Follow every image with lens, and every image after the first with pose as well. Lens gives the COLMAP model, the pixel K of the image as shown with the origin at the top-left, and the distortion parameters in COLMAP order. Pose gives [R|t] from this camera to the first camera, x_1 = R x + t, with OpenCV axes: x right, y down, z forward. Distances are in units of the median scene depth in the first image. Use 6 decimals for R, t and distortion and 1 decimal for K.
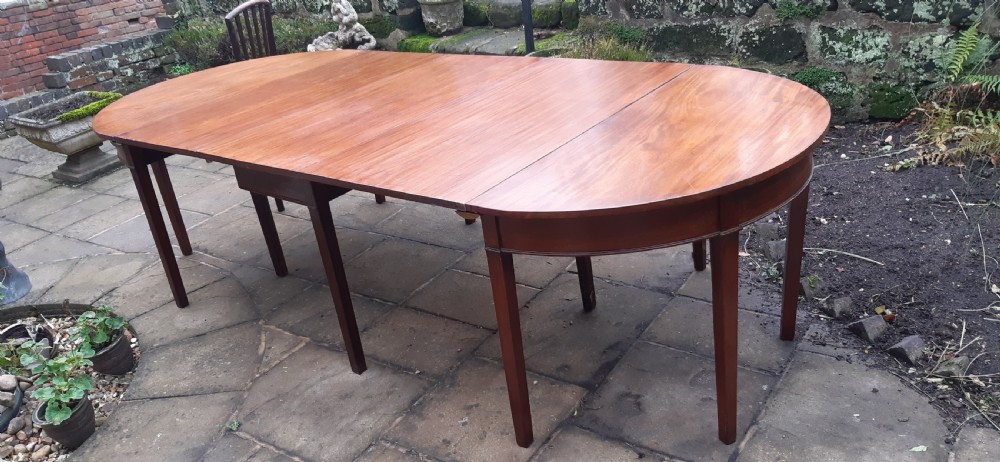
lens RADIAL K [[772.0, 0, 497.6], [0, 772.0, 238.1], [0, 0, 1]] dist [0.066704, -0.128428]
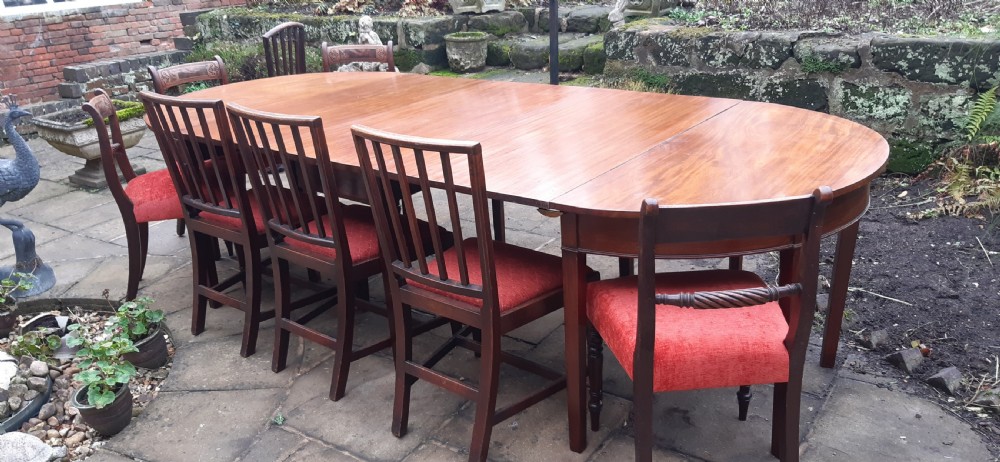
lens RADIAL K [[772.0, 0, 497.0], [0, 772.0, 237.2], [0, 0, 1]] dist [0.066704, -0.128428]
pose [[0.997373, 0.065436, 0.031053, -0.077931], [-0.063086, 0.995450, -0.071405, 0.045134], [-0.035585, 0.069259, 0.996964, -0.015164]]
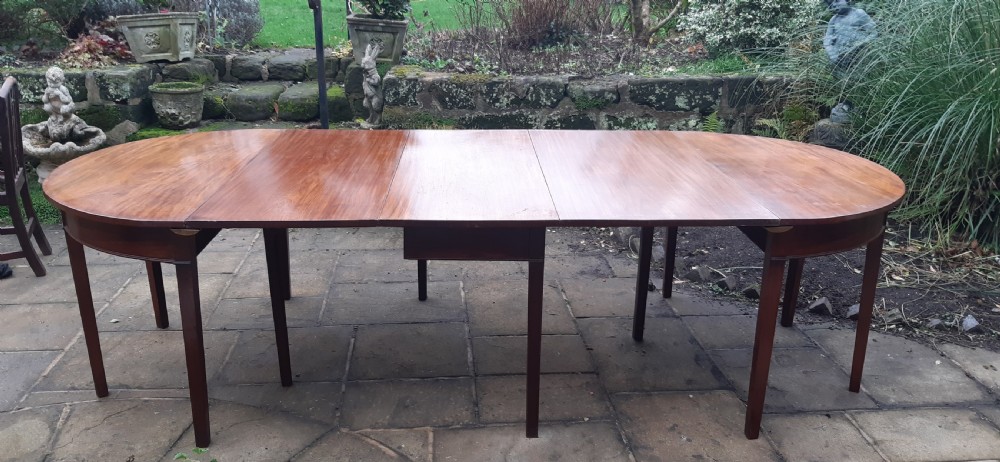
lens RADIAL K [[772.0, 0, 495.0], [0, 772.0, 235.3], [0, 0, 1]] dist [0.066704, -0.128428]
pose [[0.763316, -0.081282, 0.640891, -0.638662], [0.177855, 0.980157, -0.087520, 0.002902], [-0.621061, 0.180791, 0.762626, 0.194275]]
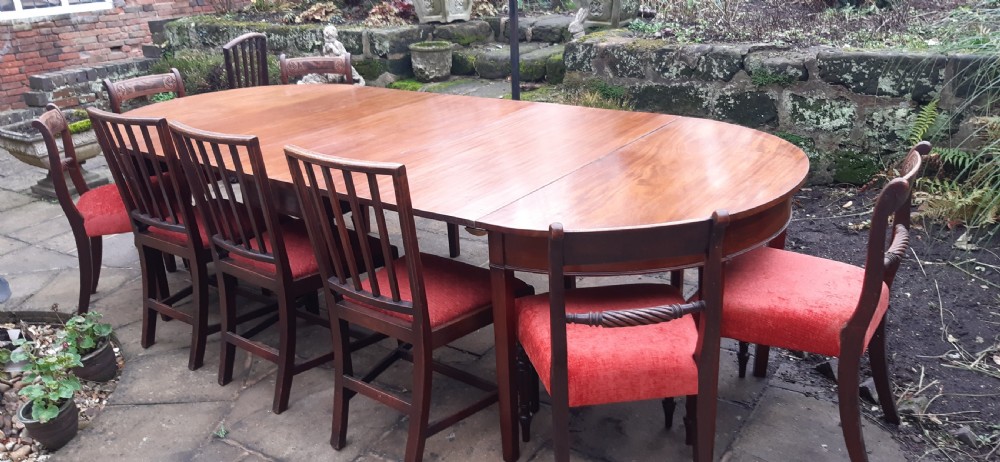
lens RADIAL K [[772.0, 0, 497.6], [0, 772.0, 240.7], [0, 0, 1]] dist [0.066704, -0.128428]
pose [[0.996800, 0.061600, 0.050952, -0.034973], [-0.057879, 0.995758, -0.071533, 0.031926], [-0.055142, 0.068355, 0.996136, -0.033871]]
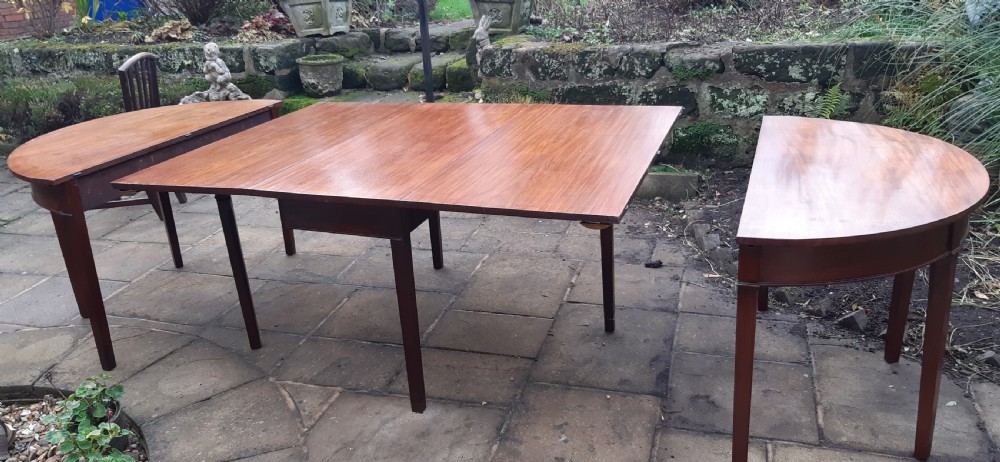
lens RADIAL K [[772.0, 0, 496.8], [0, 772.0, 236.0], [0, 0, 1]] dist [0.066704, -0.128428]
pose [[0.948136, -0.042066, 0.315068, -0.302704], [0.074396, 0.993041, -0.091296, 0.039173], [-0.309035, 0.110001, 0.944668, 0.019979]]
